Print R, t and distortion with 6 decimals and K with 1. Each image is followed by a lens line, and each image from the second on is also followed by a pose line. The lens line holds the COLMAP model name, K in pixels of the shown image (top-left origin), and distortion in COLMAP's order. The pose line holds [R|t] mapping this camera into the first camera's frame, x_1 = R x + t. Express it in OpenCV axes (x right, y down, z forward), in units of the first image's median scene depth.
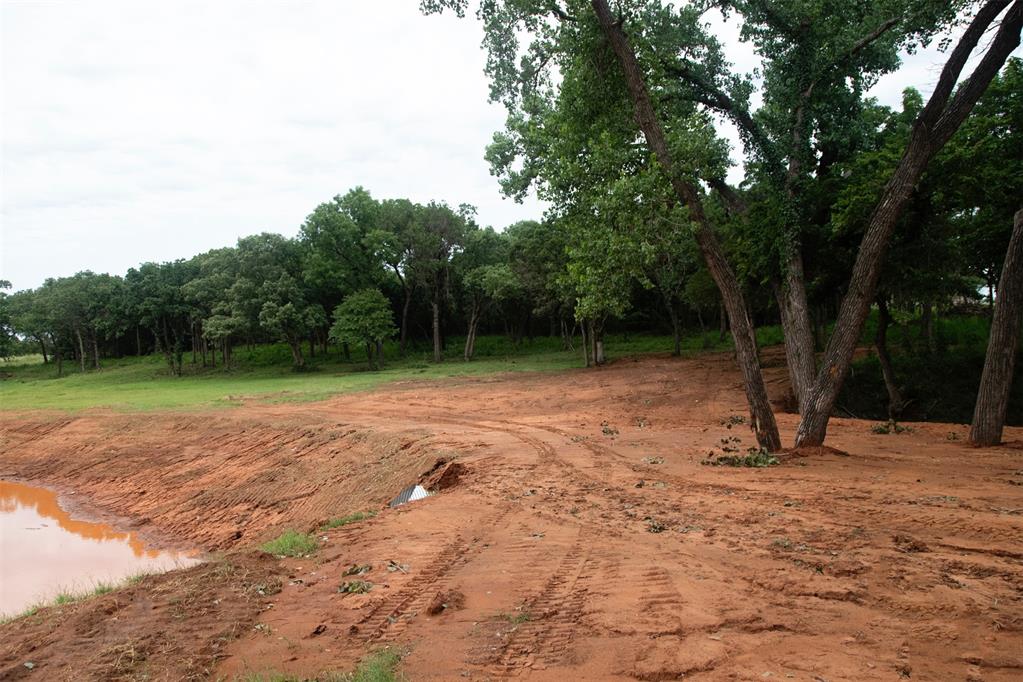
lens RADIAL K [[688.8, 0, 511.2], [0, 688.8, 338.8], [0, 0, 1]] dist [0.030545, -0.006799]
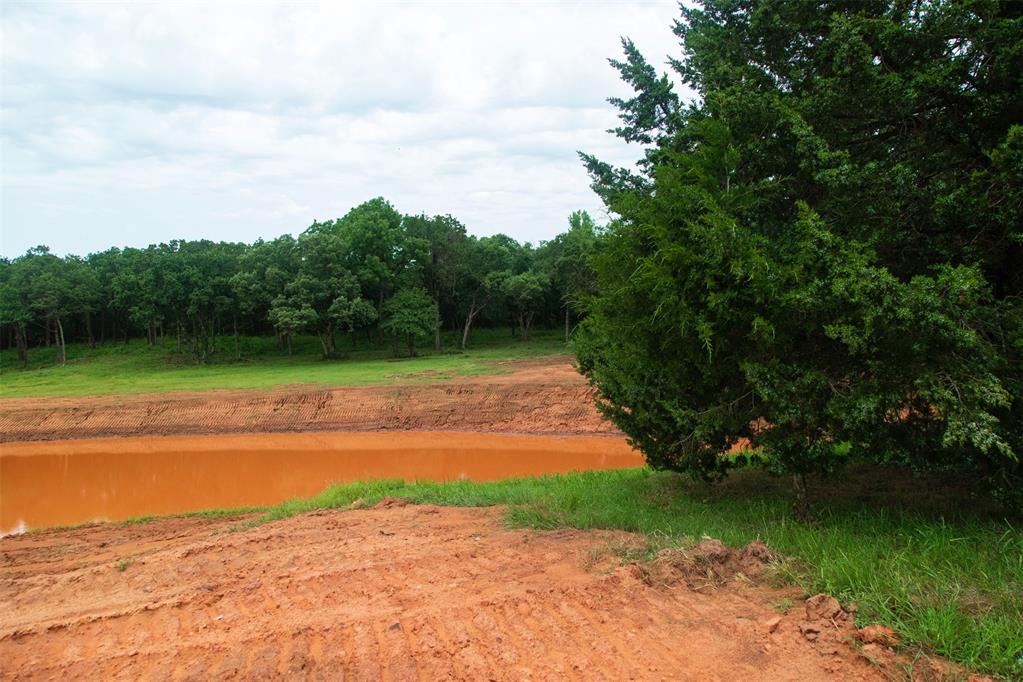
lens RADIAL K [[688.8, 0, 508.4], [0, 688.8, 340.2], [0, 0, 1]] dist [0.030545, -0.006799]
pose [[0.908801, 0.002863, 0.417220, -0.869626], [-0.004696, 0.999983, 0.003367, 0.021006], [-0.417203, -0.005019, 0.908799, -0.221565]]
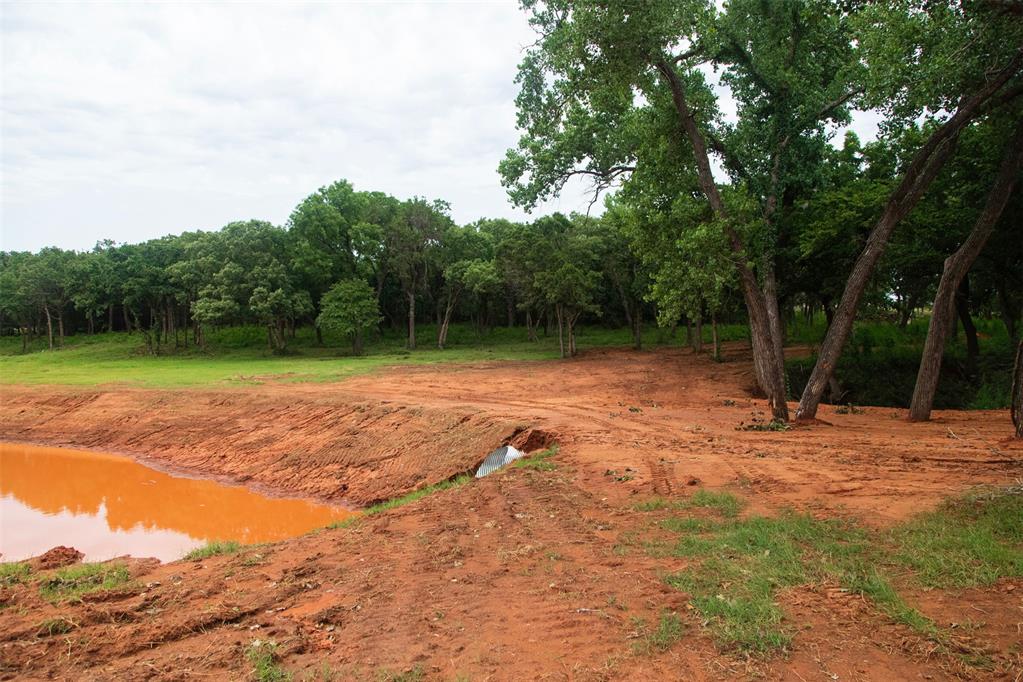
lens RADIAL K [[688.8, 0, 514.6], [0, 688.8, 338.8], [0, 0, 1]] dist [0.030545, -0.006799]
pose [[0.993489, 0.029621, 0.110011, -0.121324], [-0.031431, 0.999397, 0.014755, -0.004146], [-0.109508, -0.018116, 0.993821, -0.127656]]
